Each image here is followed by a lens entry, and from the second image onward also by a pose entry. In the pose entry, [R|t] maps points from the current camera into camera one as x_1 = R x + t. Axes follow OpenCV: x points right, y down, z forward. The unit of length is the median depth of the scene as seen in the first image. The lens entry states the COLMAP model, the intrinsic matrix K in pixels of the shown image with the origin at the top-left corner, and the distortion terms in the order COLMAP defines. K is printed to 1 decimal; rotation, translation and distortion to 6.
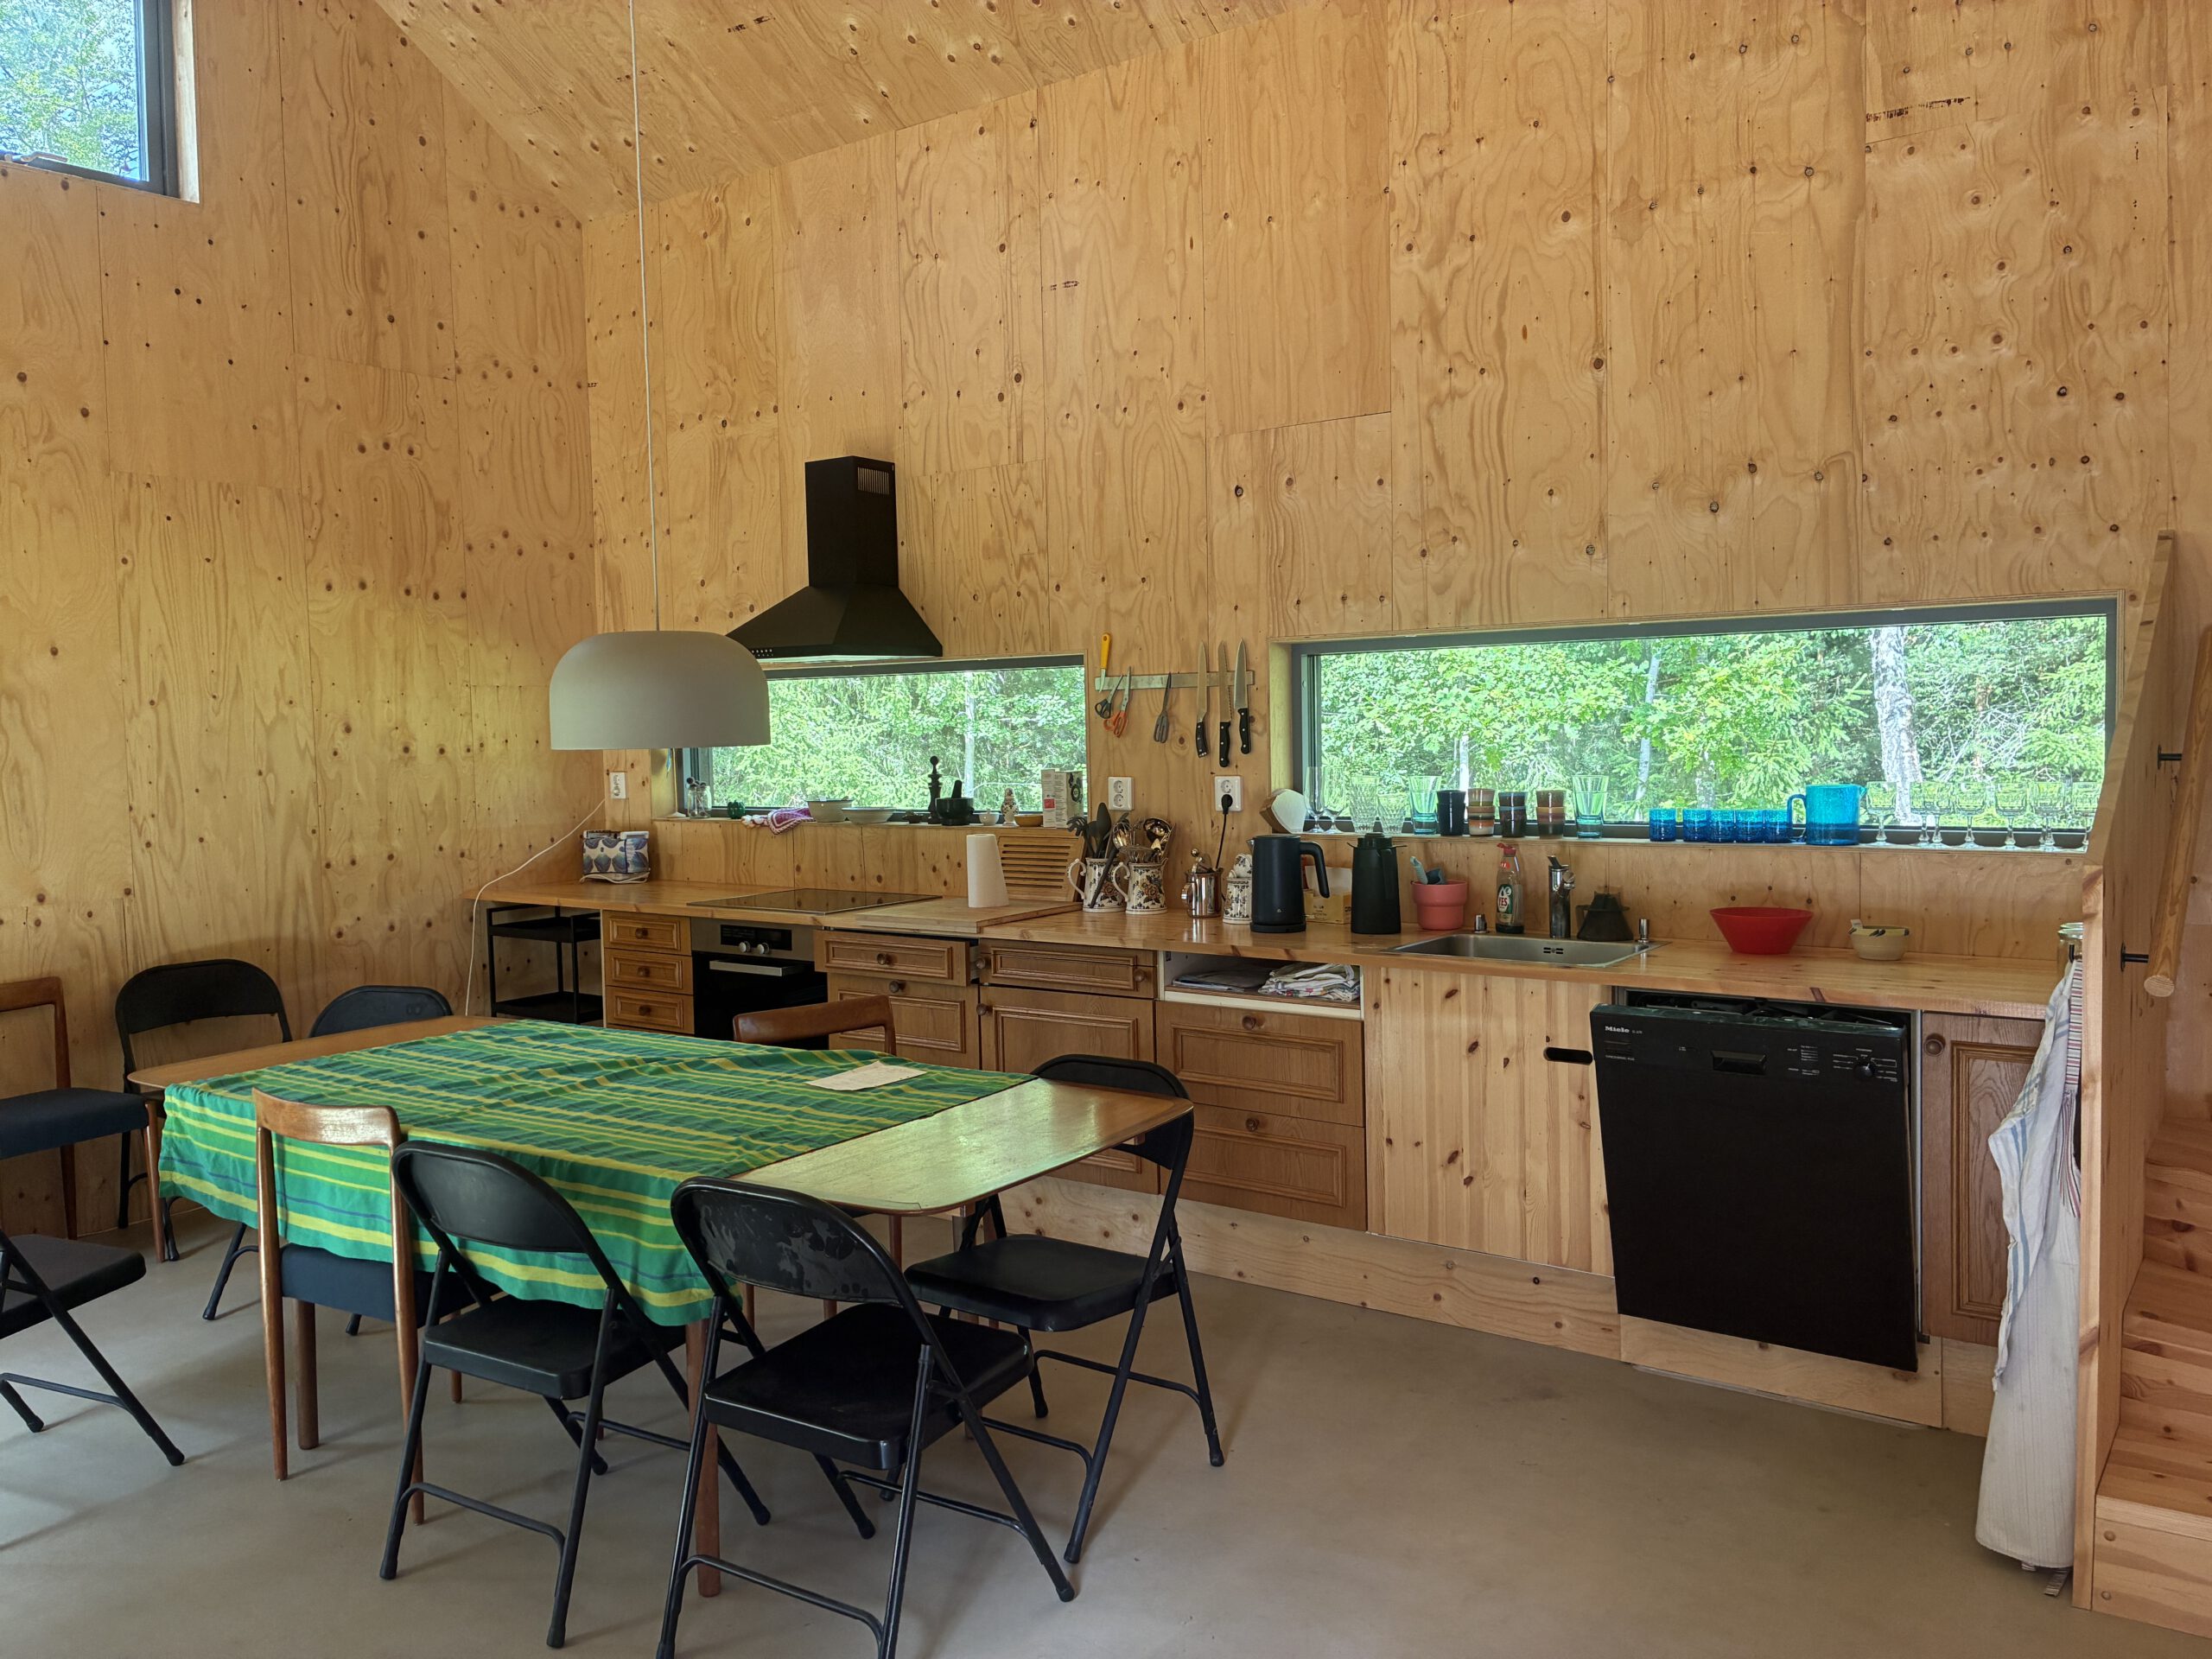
lens RADIAL K [[1672.1, 0, 1099.0], [0, 1672.1, 832.6], [0, 0, 1]] dist [0.043571, -0.055587]
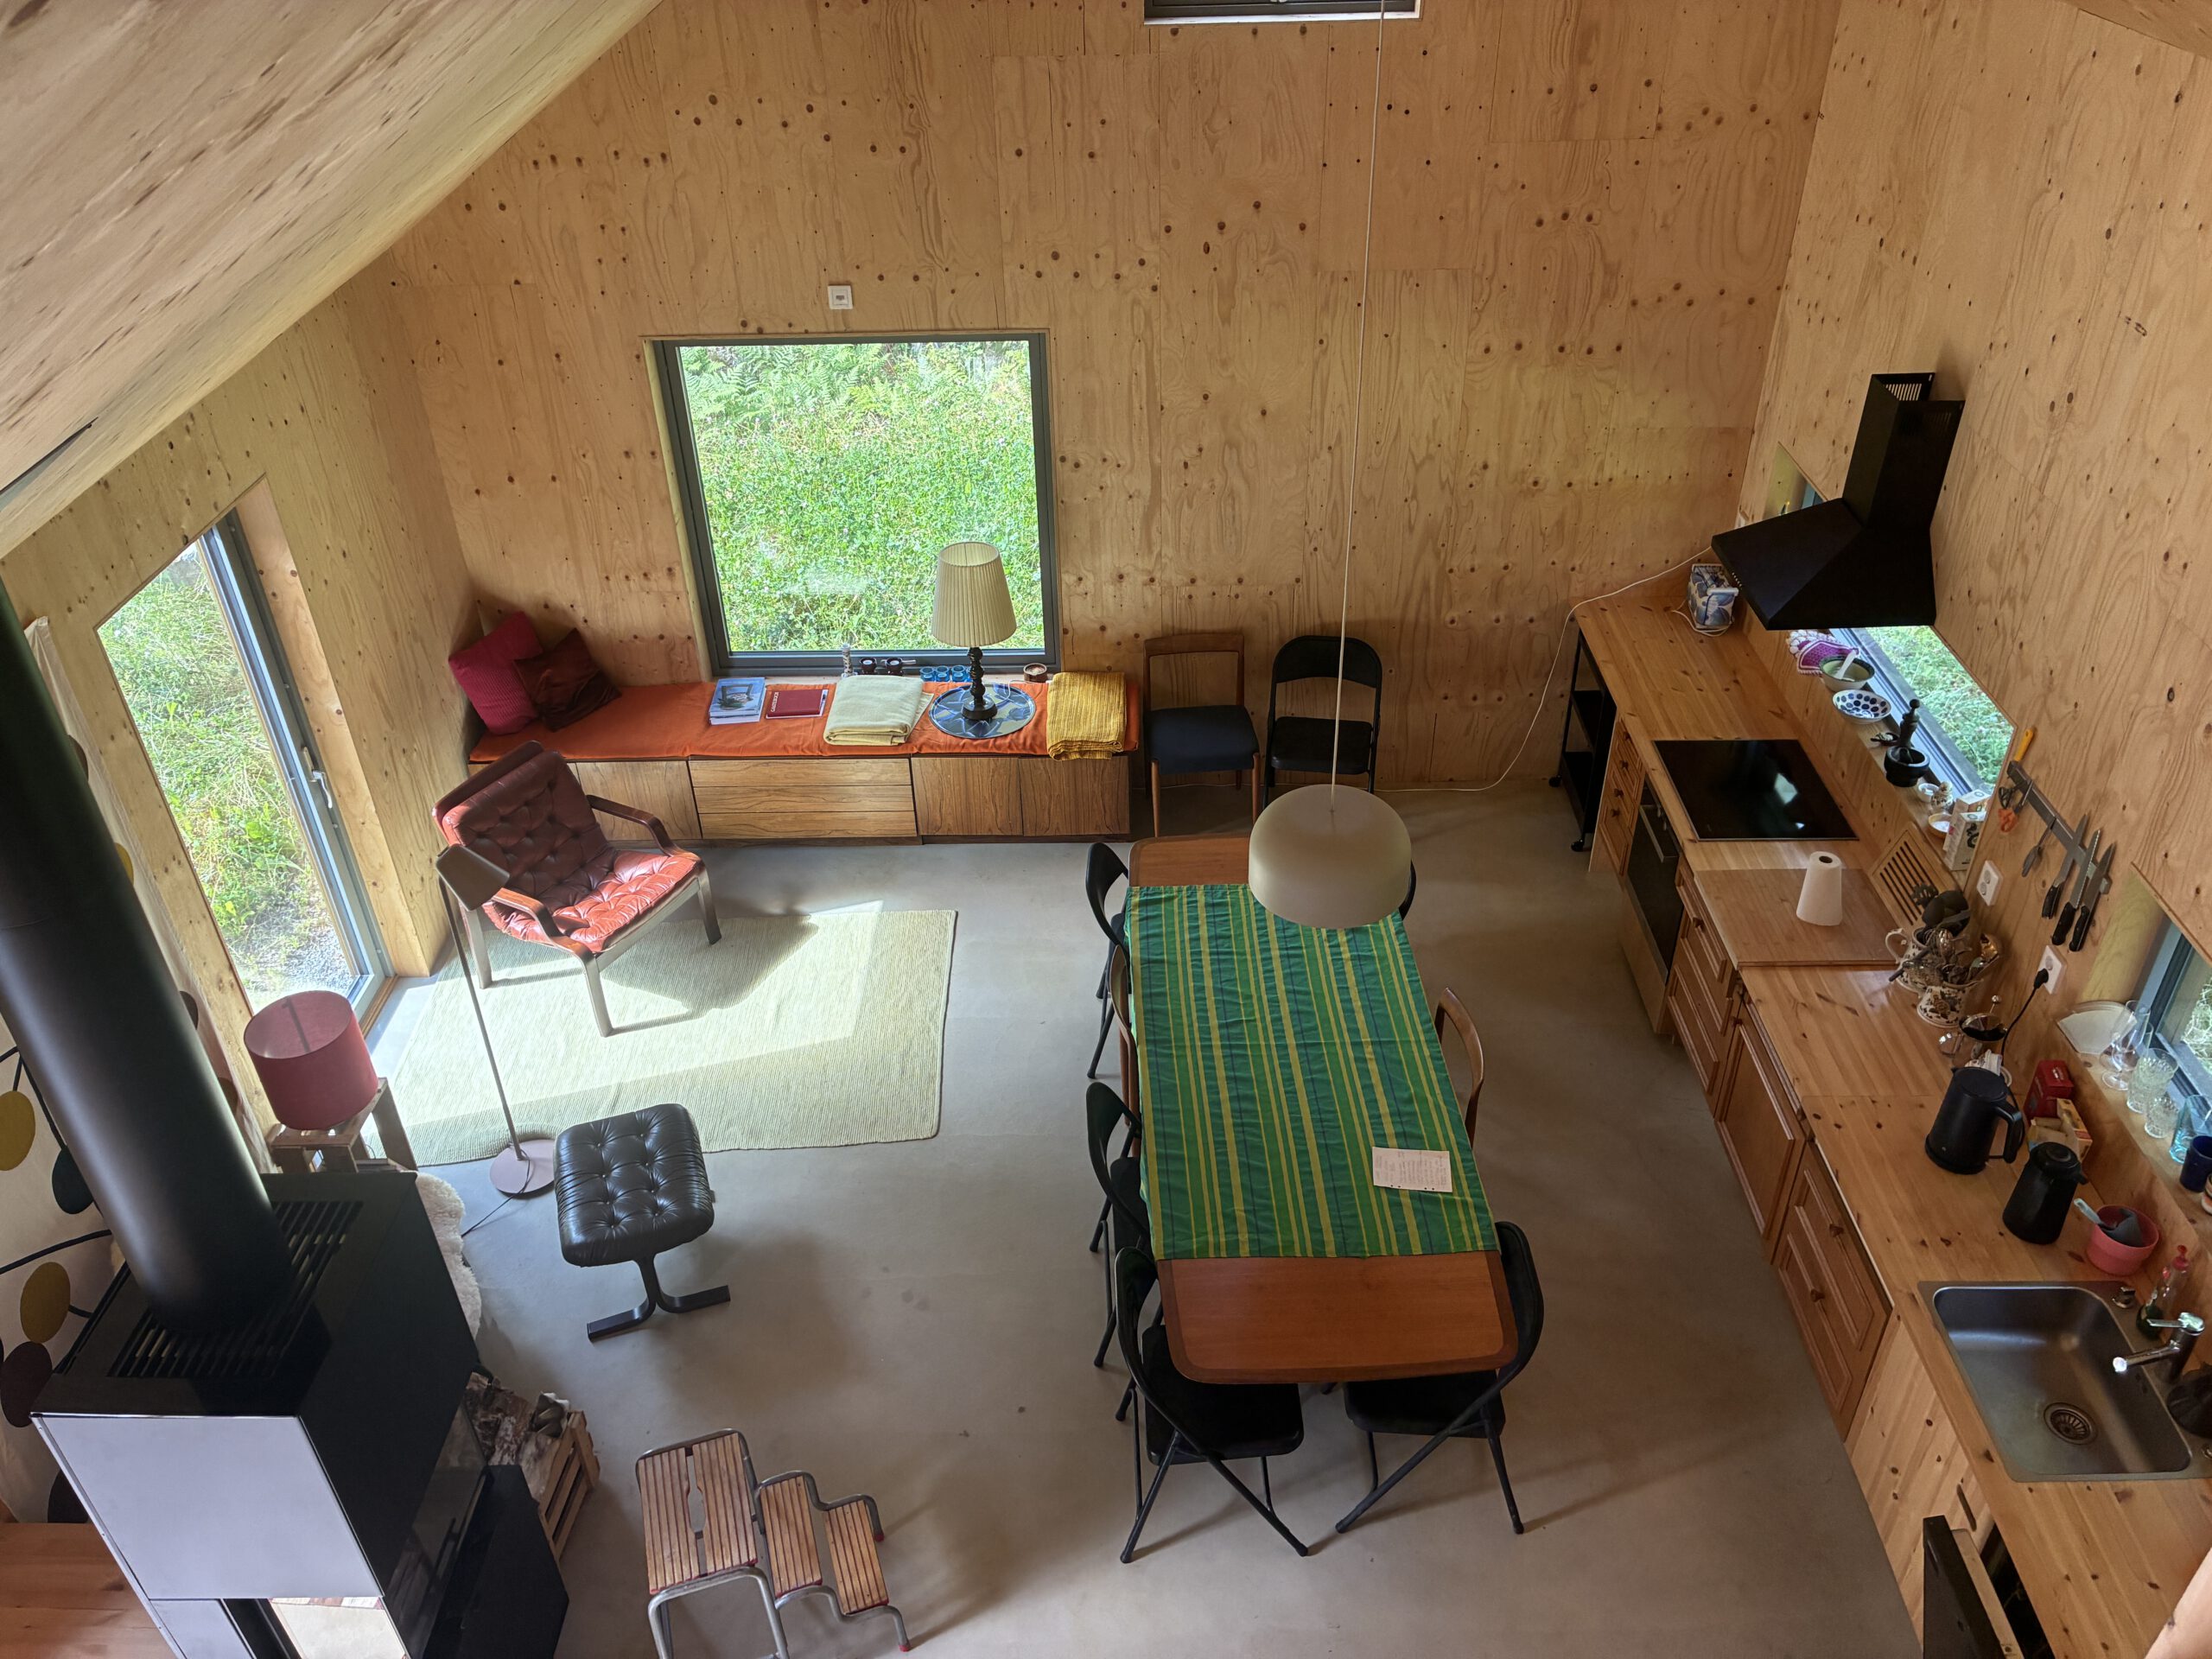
lens RADIAL K [[1672.1, 0, 1100.8], [0, 1672.1, 819.3], [0, 0, 1]] dist [0.043571, -0.055587]
pose [[0.581250, 0.462172, -0.669735, 0.303633], [-0.043100, 0.839379, 0.541835, -0.486904], [0.812582, -0.286076, 0.507809, 0.114643]]
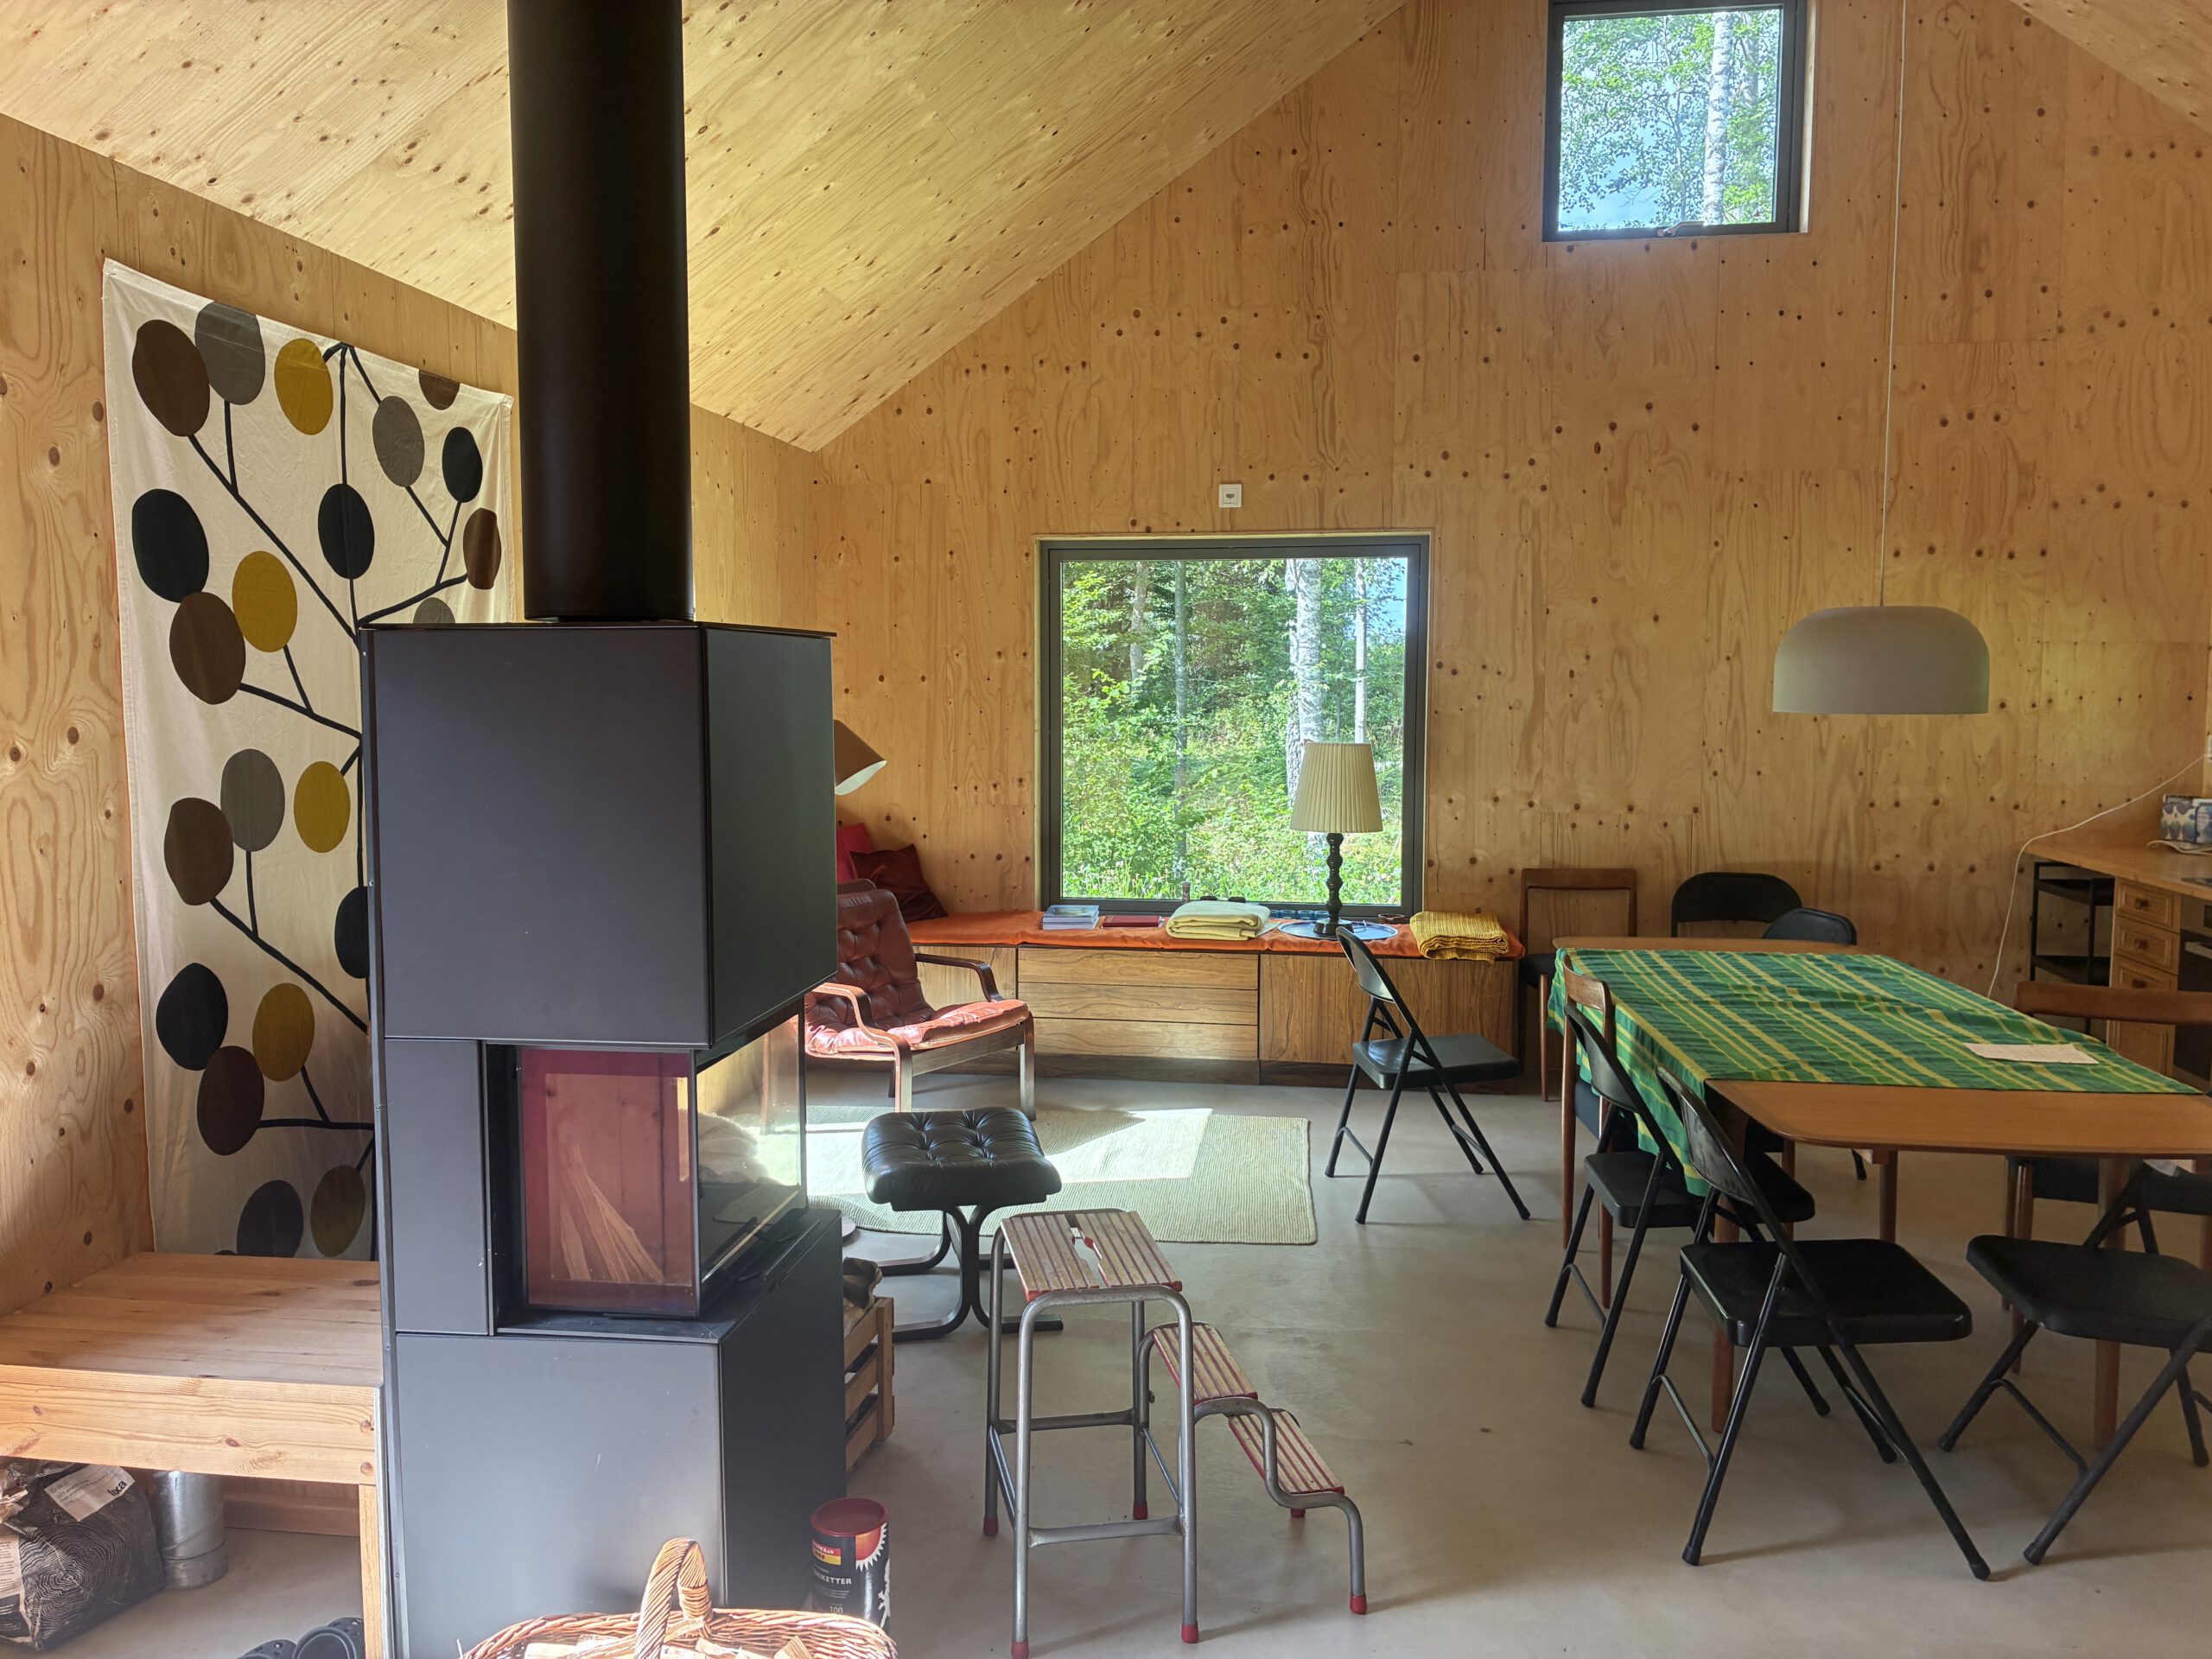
lens RADIAL K [[1672.1, 0, 1096.3], [0, 1672.1, 817.4], [0, 0, 1]] dist [0.043571, -0.055587]
pose [[0.467416, 0.096208, -0.878787, 0.285138], [-0.070262, 0.994959, 0.071555, -0.015961], [0.881241, 0.028299, 0.471820, 0.020602]]
